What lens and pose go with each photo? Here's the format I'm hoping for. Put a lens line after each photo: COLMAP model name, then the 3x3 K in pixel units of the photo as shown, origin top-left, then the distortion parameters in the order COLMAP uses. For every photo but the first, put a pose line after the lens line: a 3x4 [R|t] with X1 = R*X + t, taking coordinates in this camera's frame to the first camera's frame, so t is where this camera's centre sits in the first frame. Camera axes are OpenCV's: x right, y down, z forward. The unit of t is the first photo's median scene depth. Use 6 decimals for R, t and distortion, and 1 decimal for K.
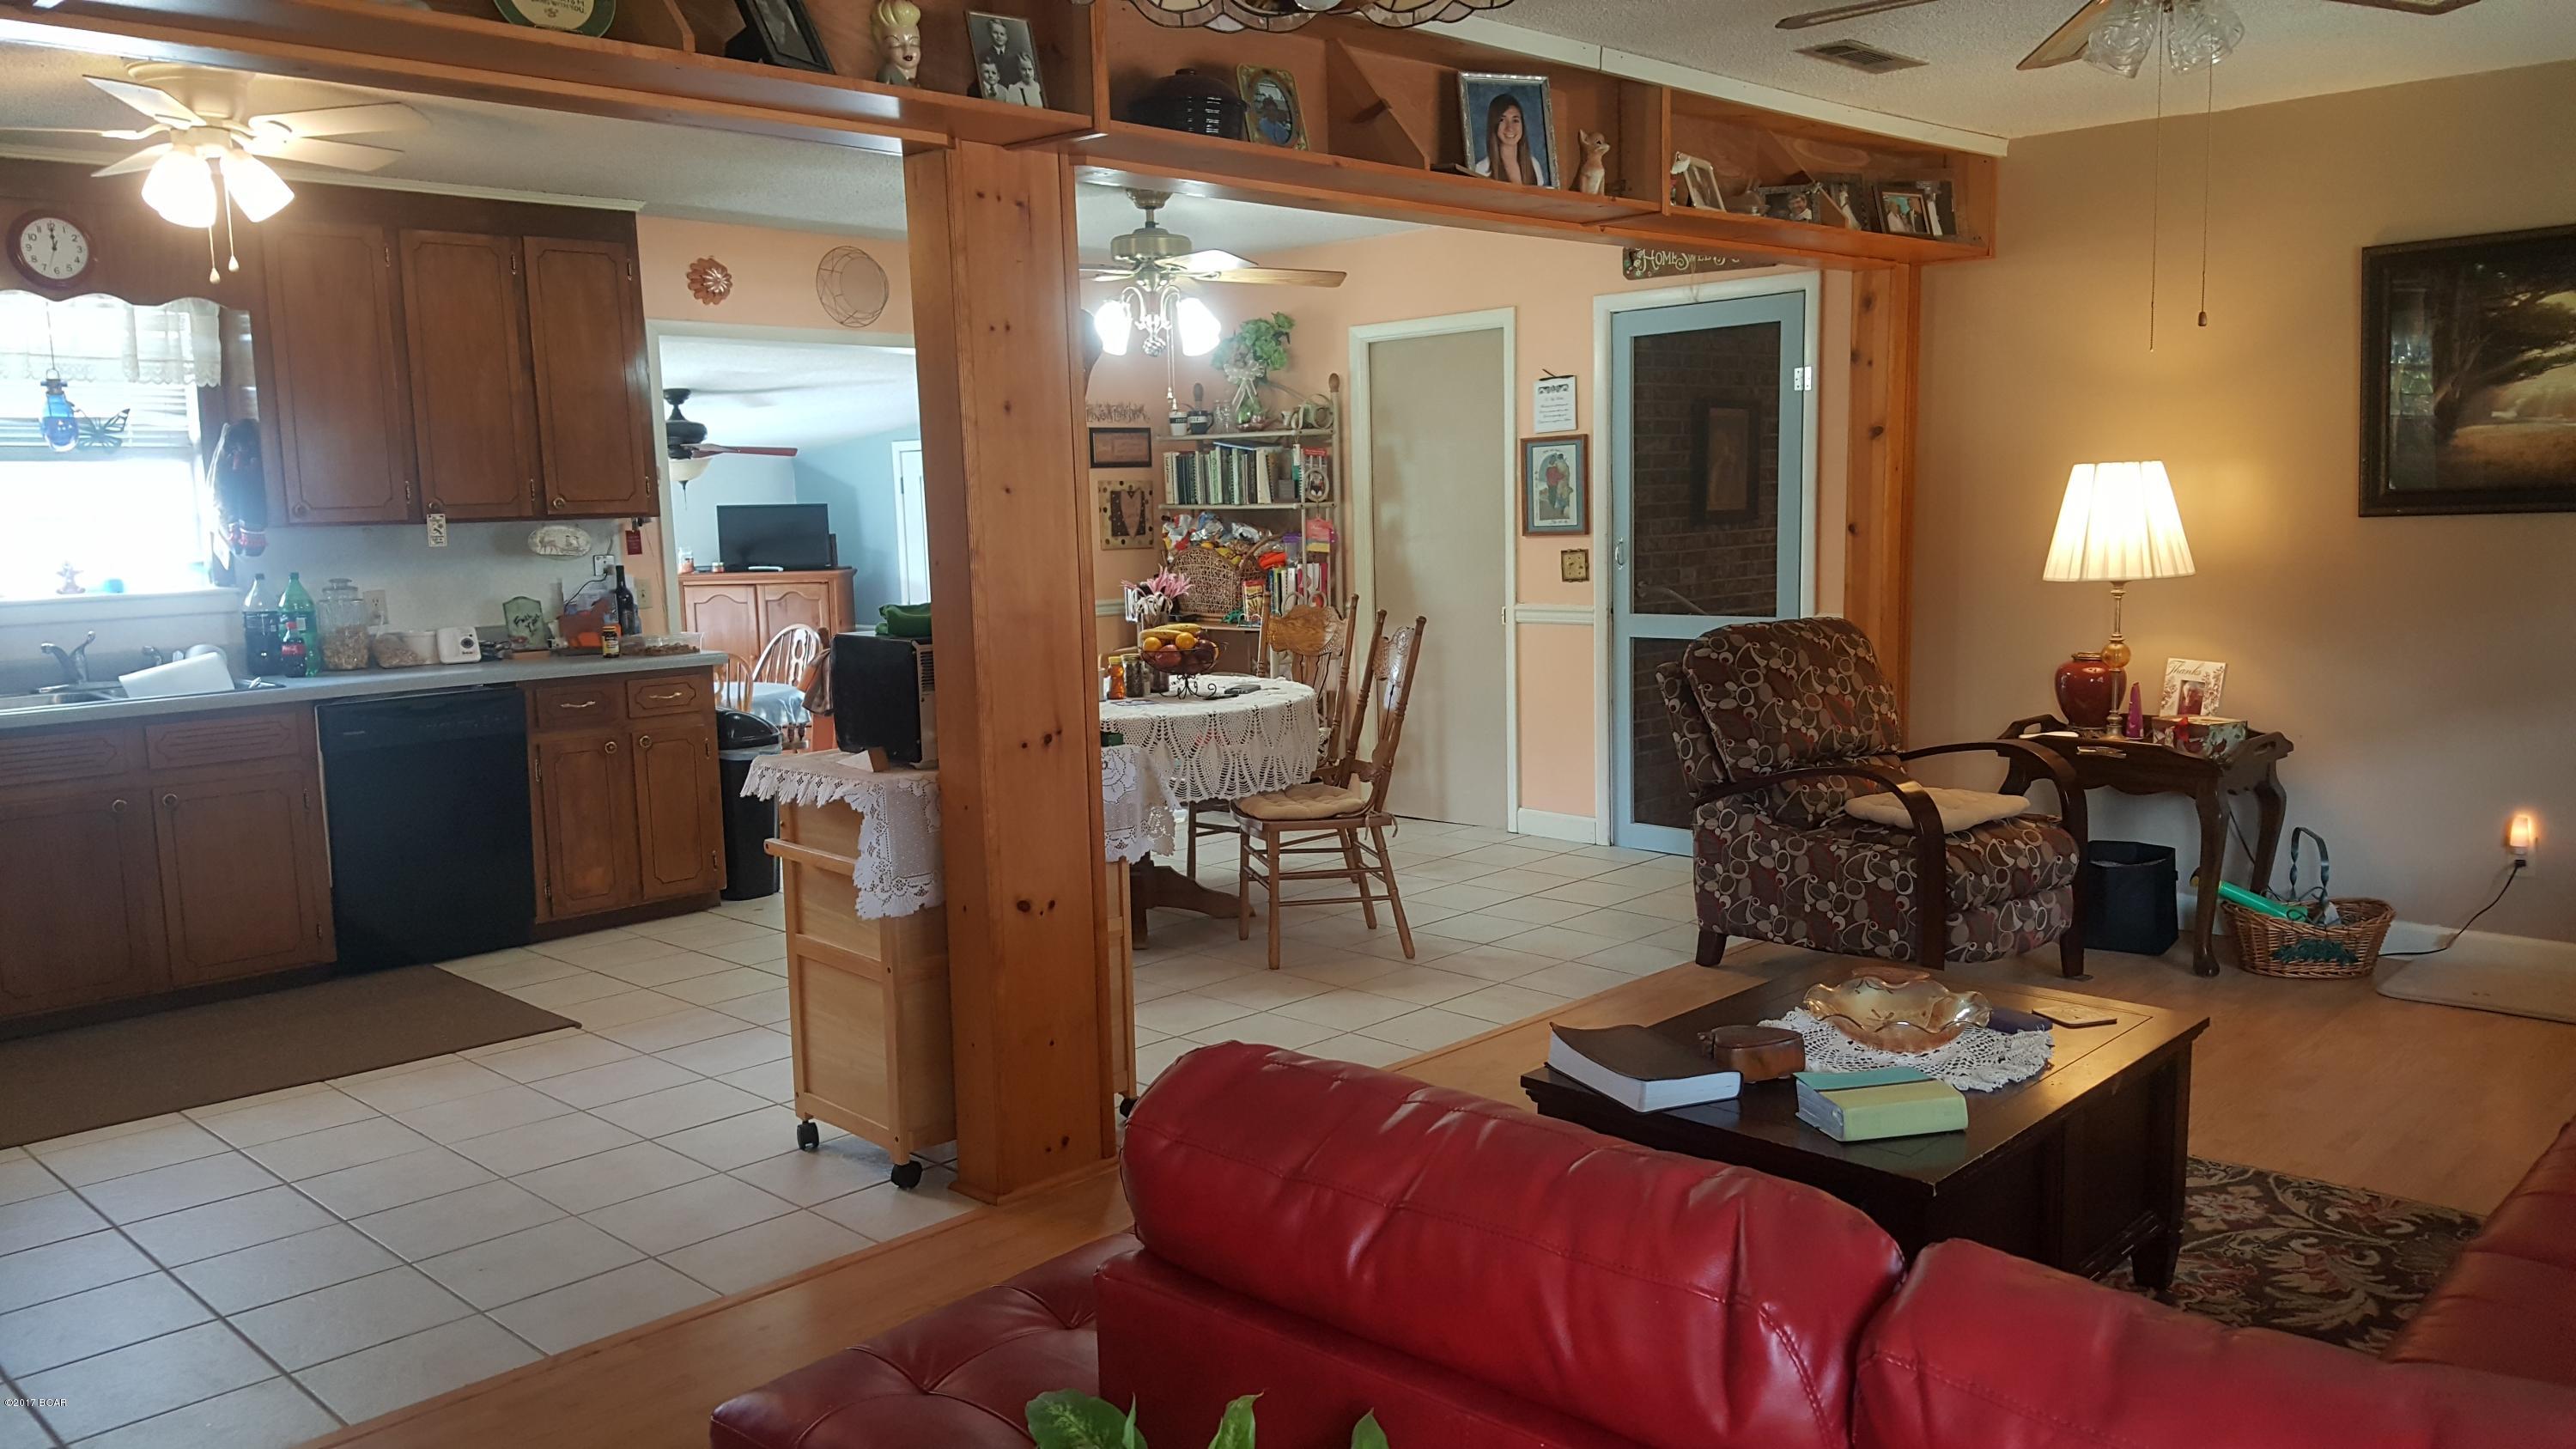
lens RADIAL K [[1911.3, 0, 1305.7], [0, 1911.3, 746.1], [0, 0, 1]] dist [0.097912, -0.153711]
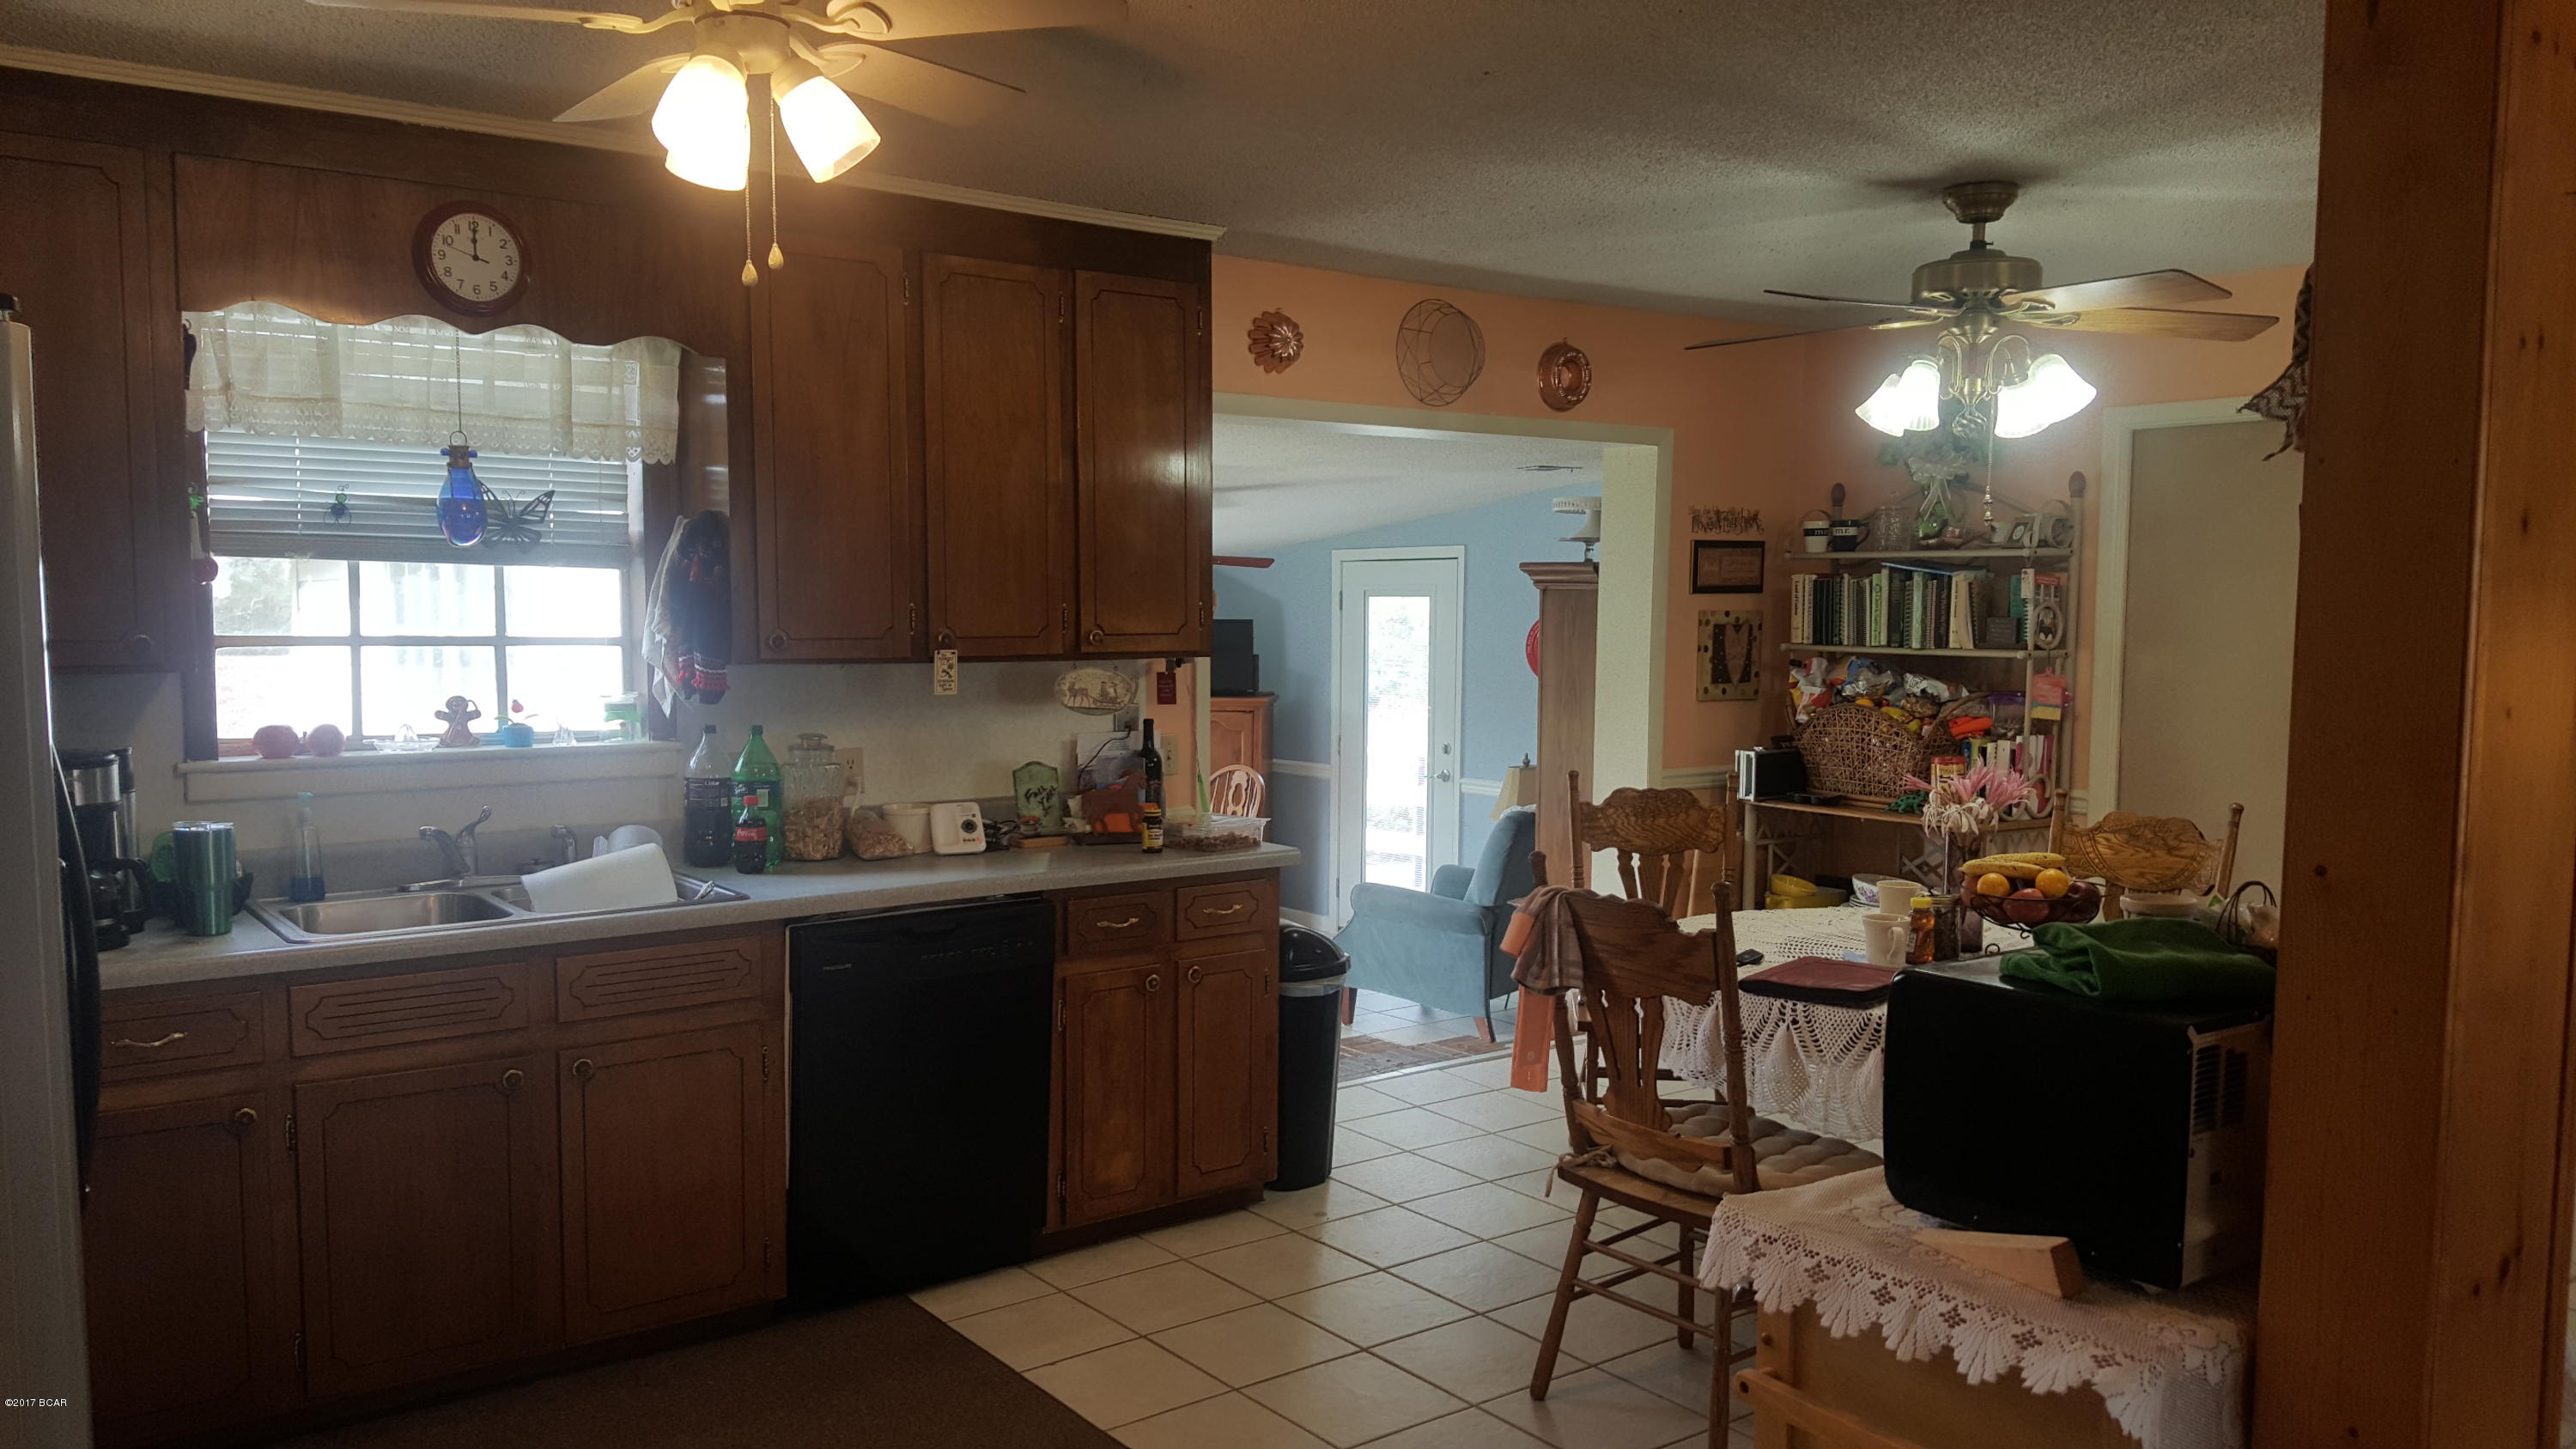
lens RADIAL K [[1911.3, 0, 1266.0], [0, 1911.3, 749.1], [0, 0, 1]] dist [0.097912, -0.153711]
pose [[0.987666, 0.041751, -0.150906, -0.240836], [-0.049384, 0.997664, -0.047189, -0.059490], [0.148583, 0.054059, 0.987421, 0.346170]]
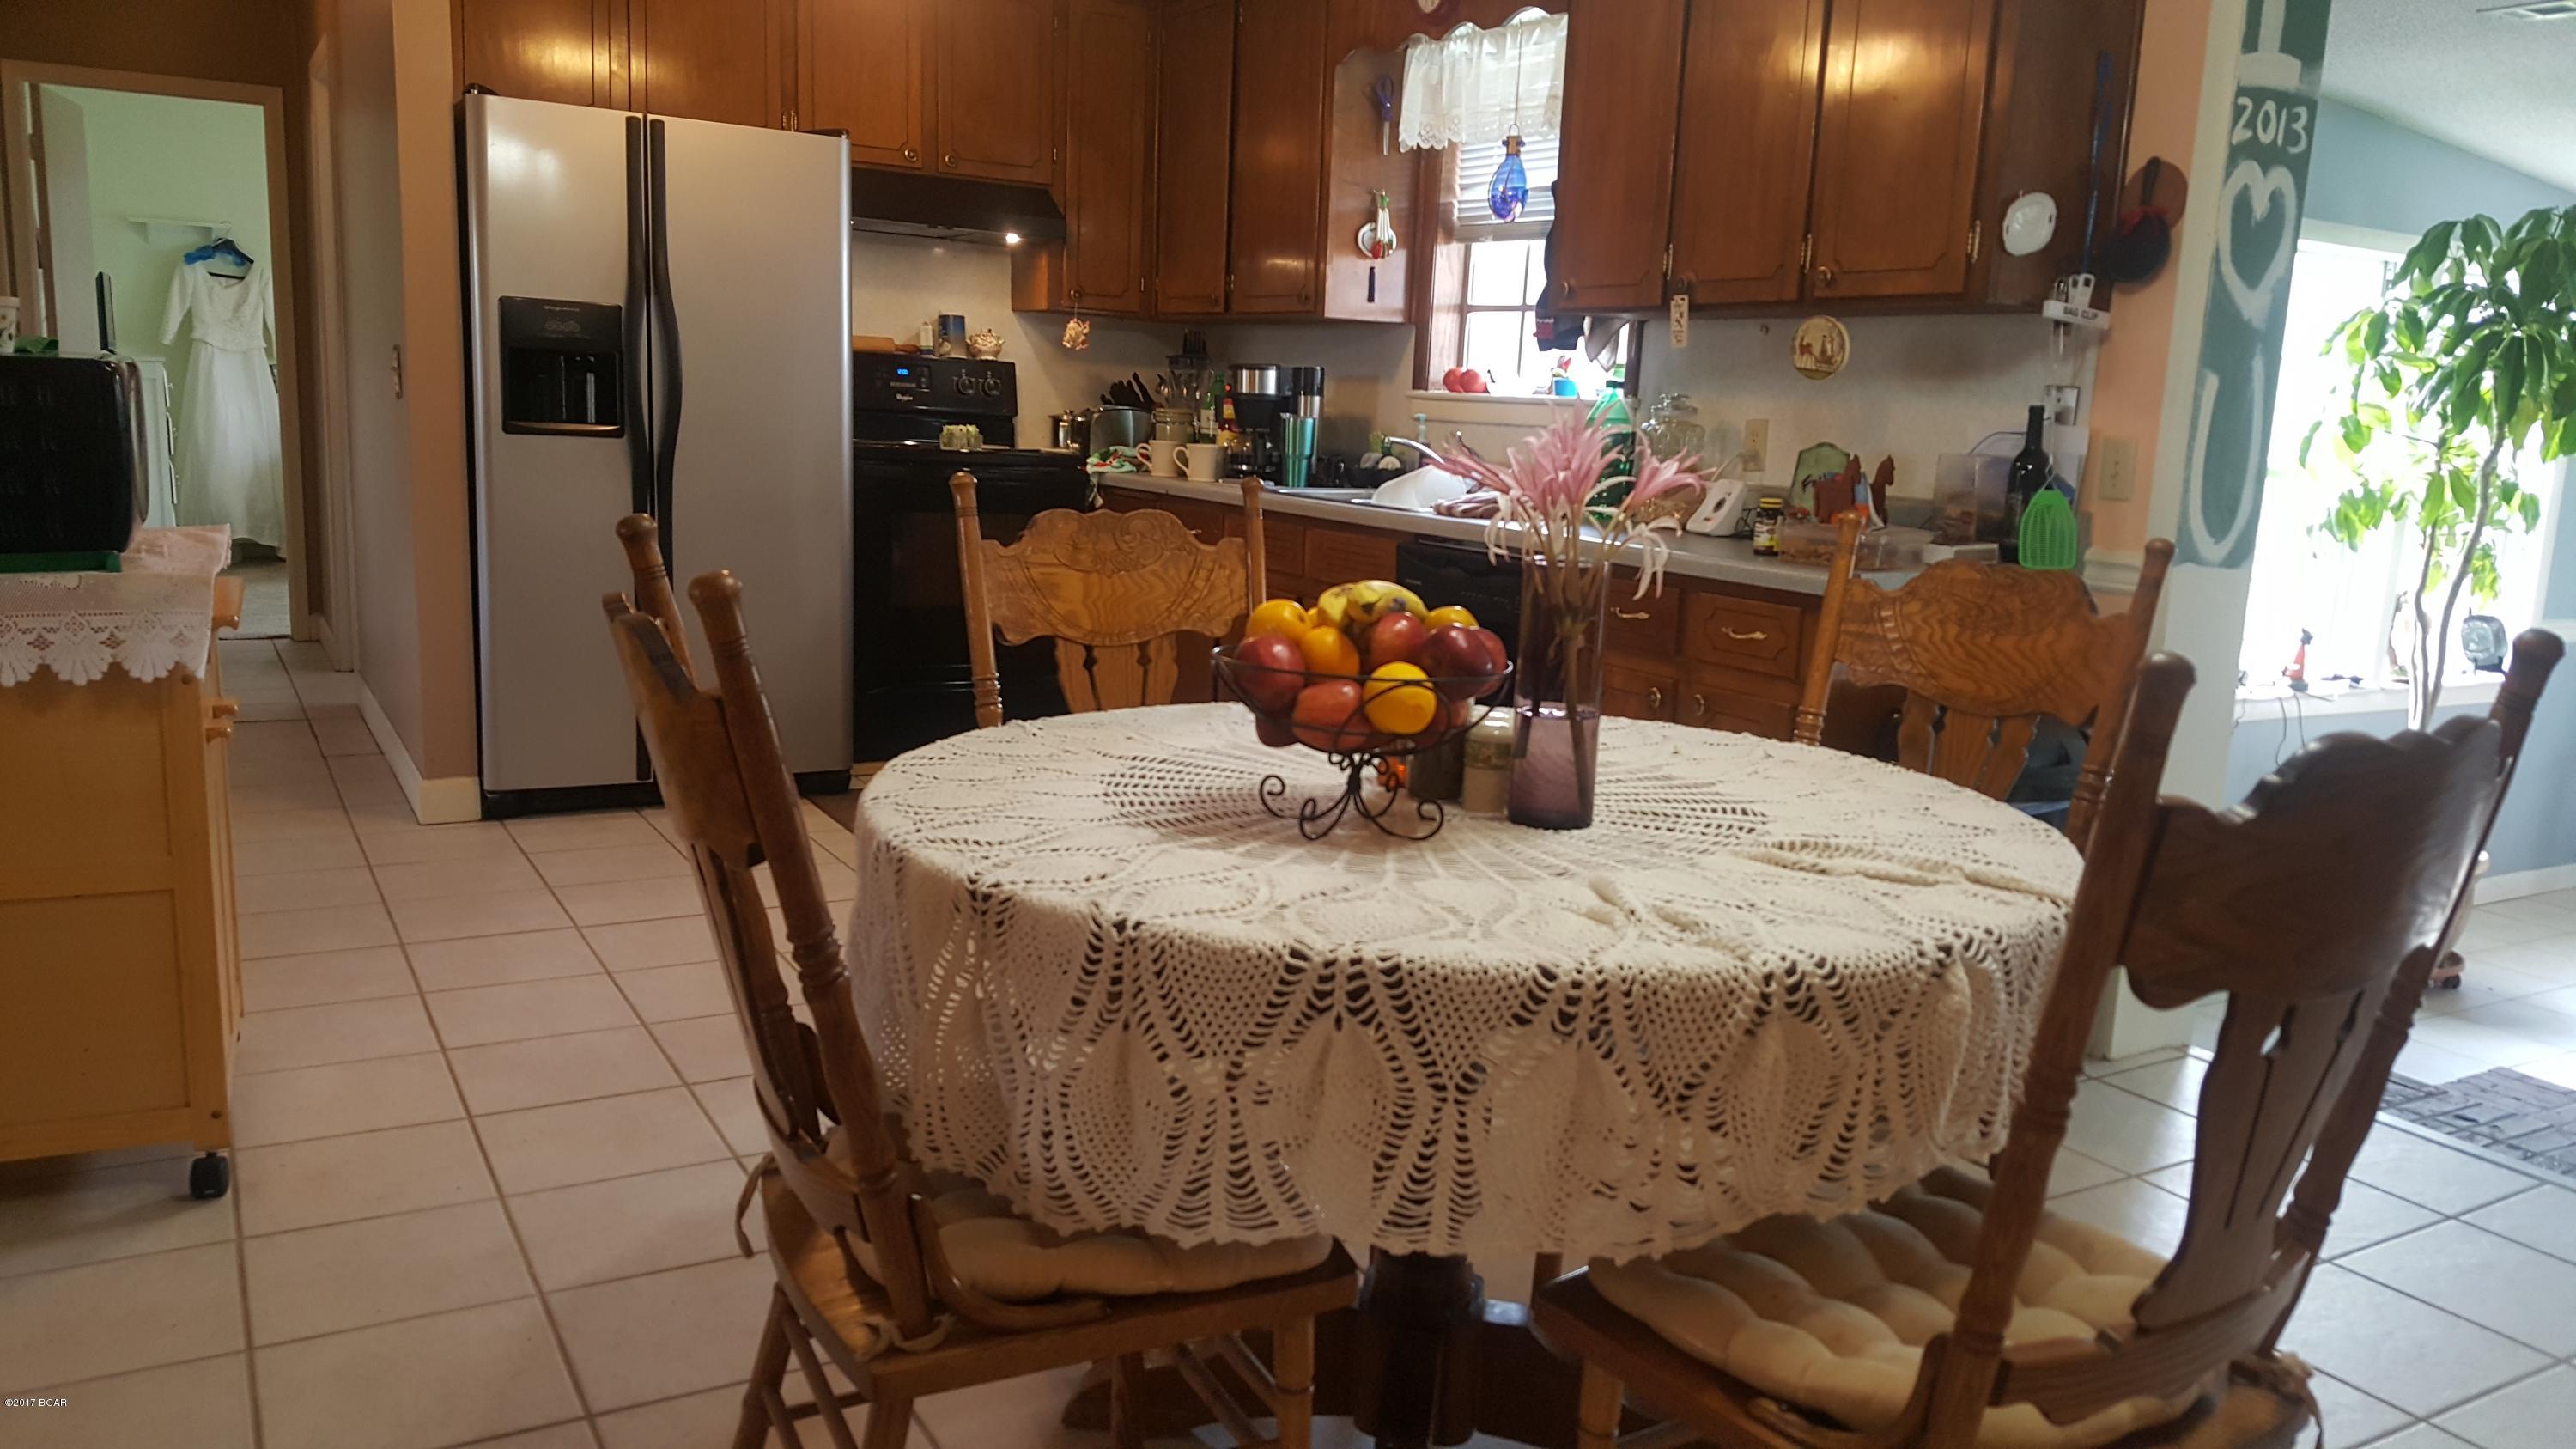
lens RADIAL K [[1911.3, 0, 1287.6], [0, 1911.3, 727.6], [0, 0, 1]] dist [0.097912, -0.153711]
pose [[-0.270416, 0.181146, -0.945548, 0.228449], [-0.160841, 0.959836, 0.229882, -0.115928], [0.949213, 0.214246, -0.230419, 1.131891]]
